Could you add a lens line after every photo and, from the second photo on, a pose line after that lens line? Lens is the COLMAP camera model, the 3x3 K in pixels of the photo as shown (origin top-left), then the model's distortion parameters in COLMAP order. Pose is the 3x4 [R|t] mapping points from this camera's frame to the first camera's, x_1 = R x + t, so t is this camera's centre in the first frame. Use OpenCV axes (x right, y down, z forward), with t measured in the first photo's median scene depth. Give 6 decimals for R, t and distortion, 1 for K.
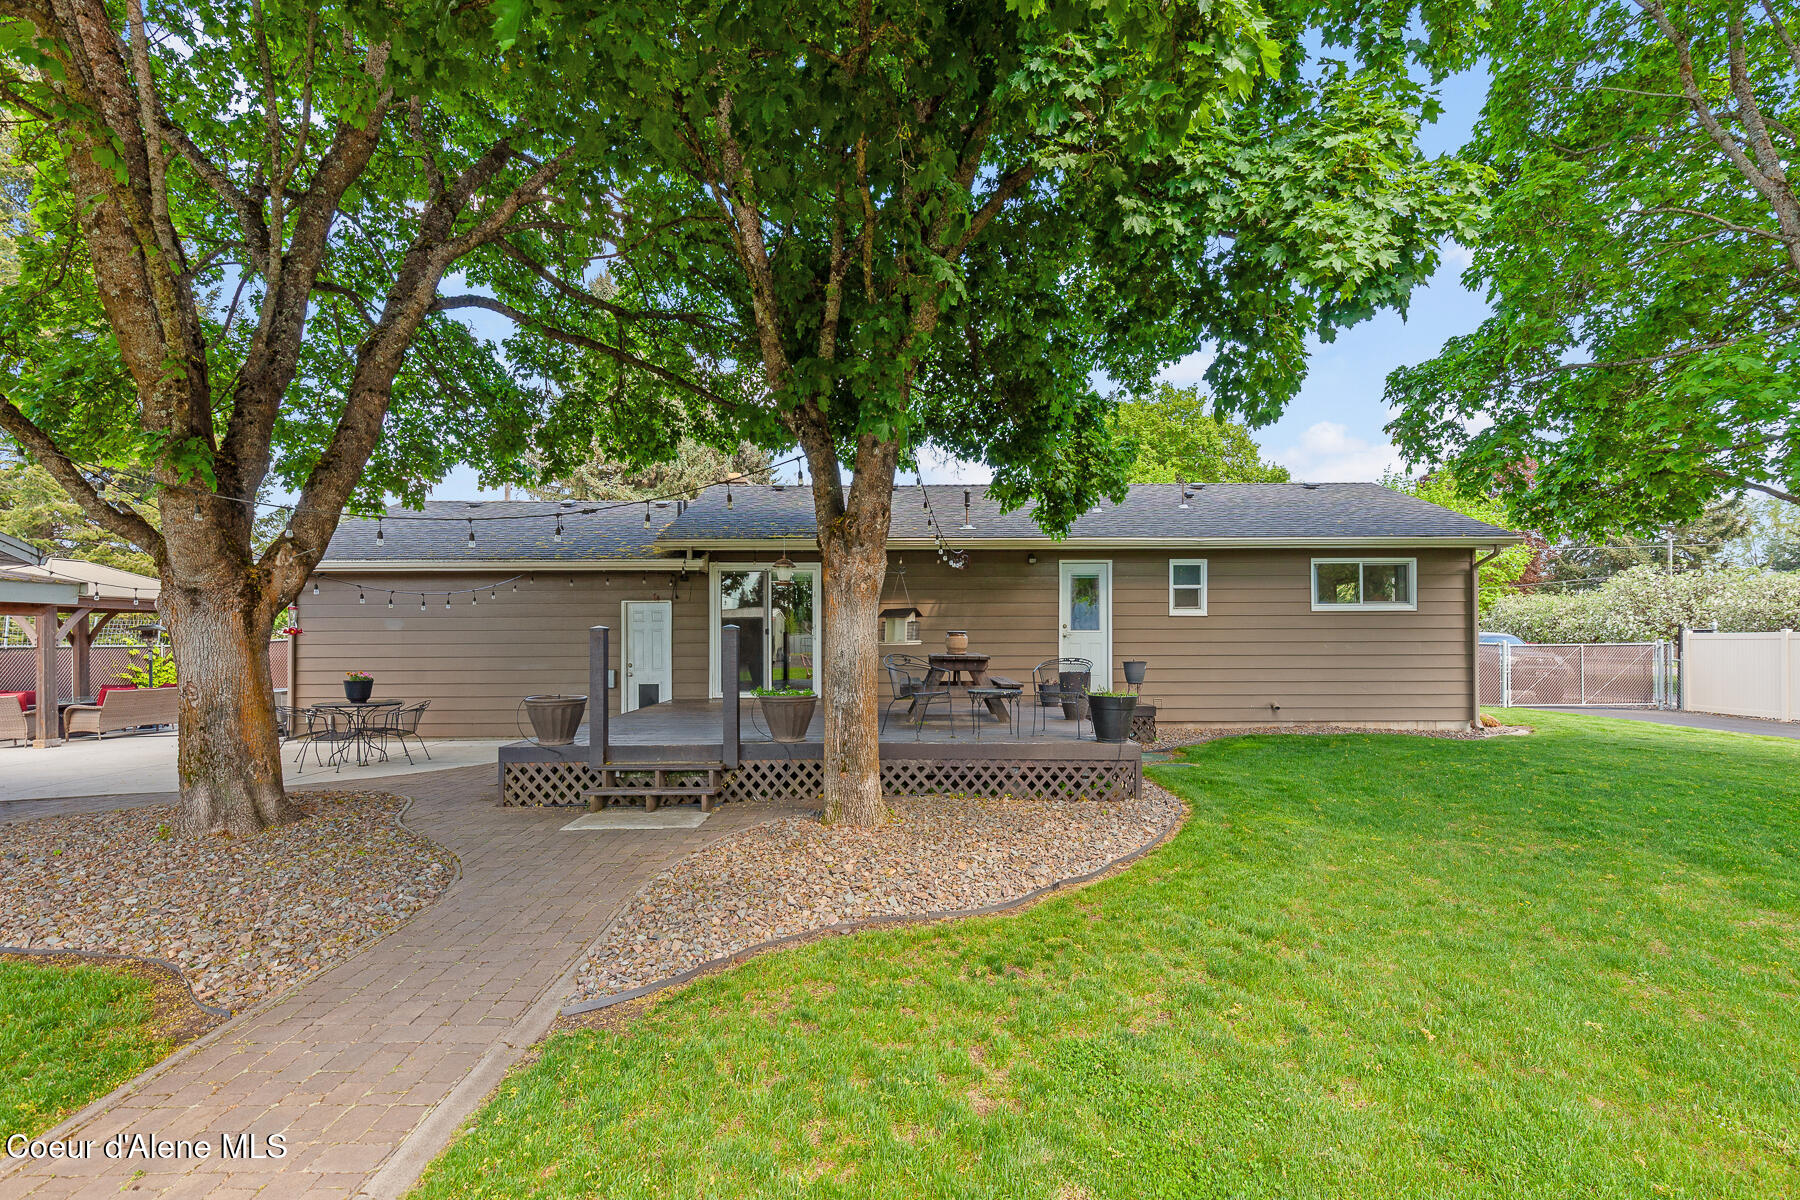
lens RADIAL K [[788.7, 0, 906.1], [0, 788.7, 639.1], [0, 0, 1]] dist [0.017162, 0.000017]
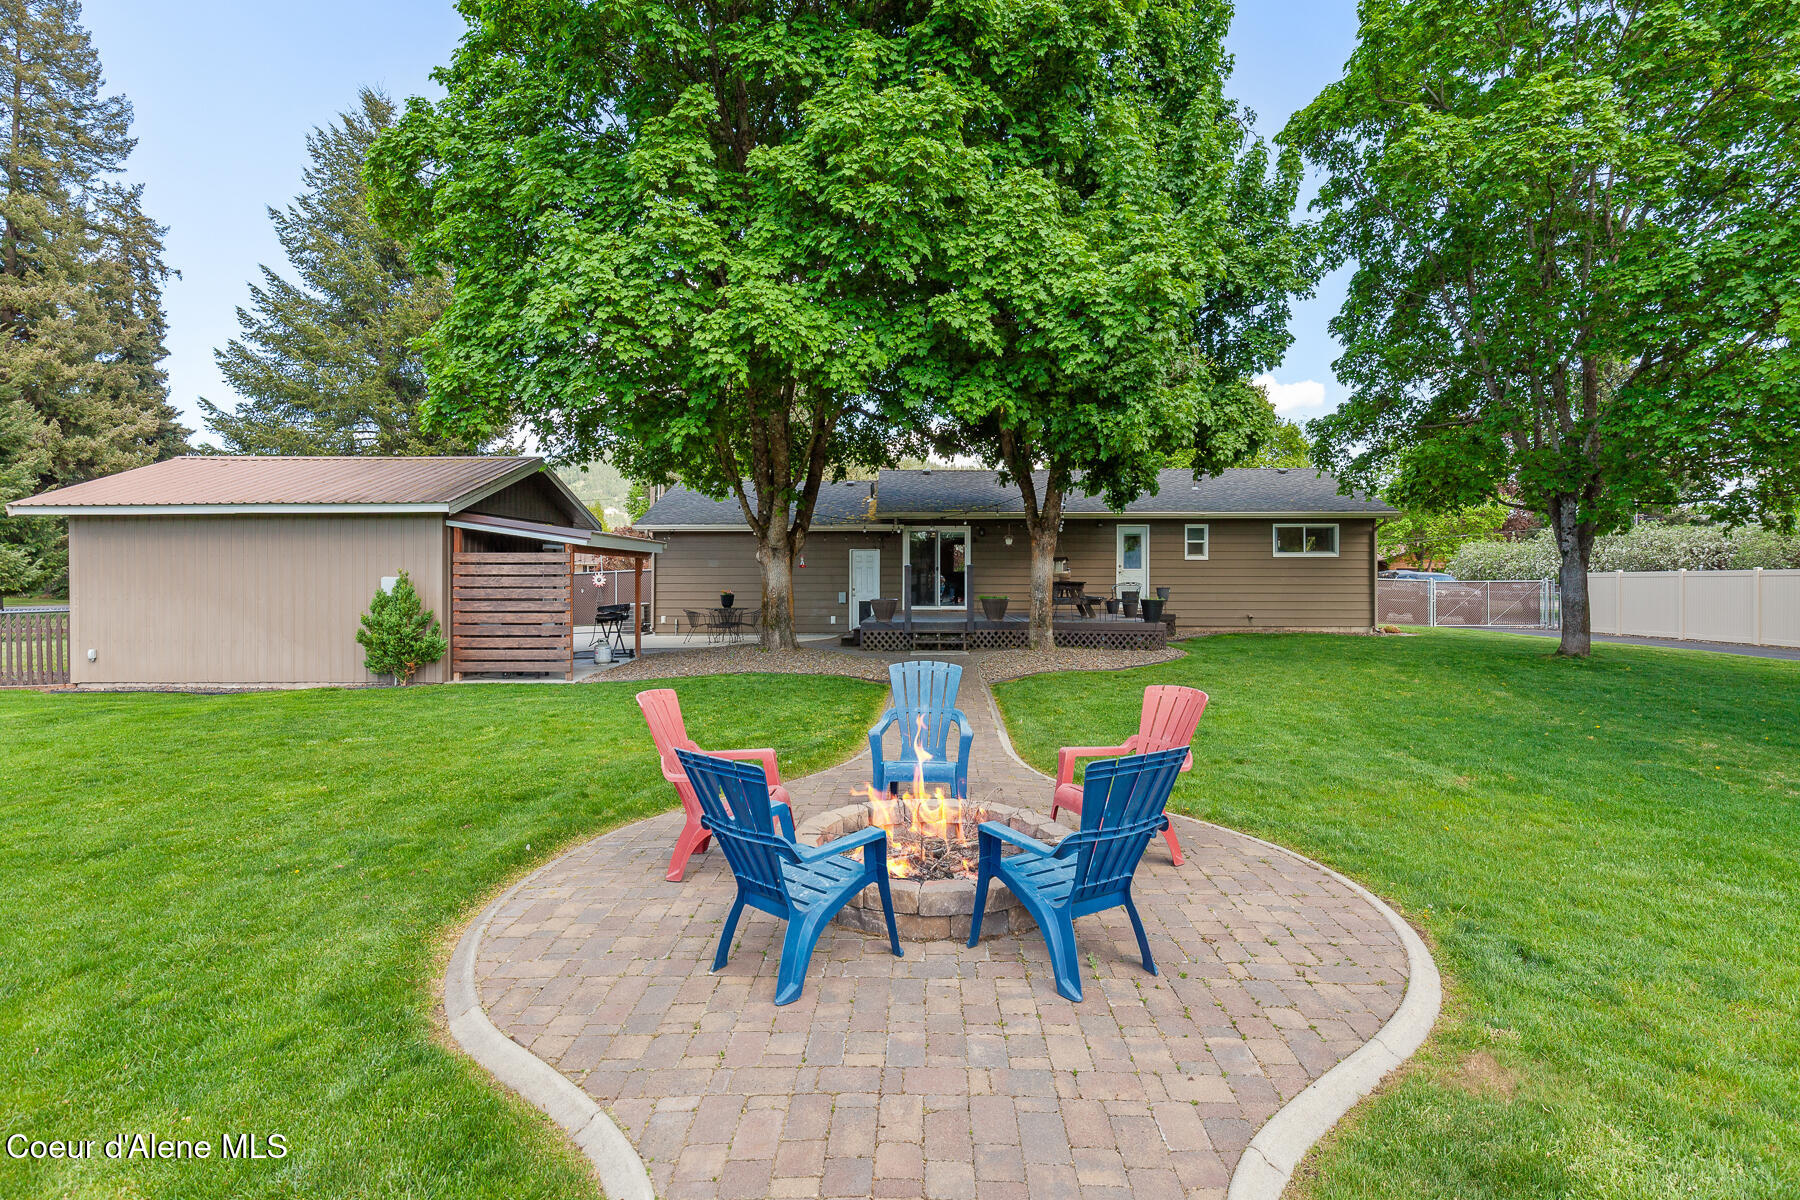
lens RADIAL K [[1115.5, 0, 895.5], [0, 1115.5, 580.9], [0, 0, 1]] dist [0.003267, 0.000554]
pose [[0.998980, 0.002171, 0.045111, -0.369624], [-0.001860, 0.999974, -0.006934, 0.031723], [-0.045125, 0.006843, 0.998958, -1.284756]]
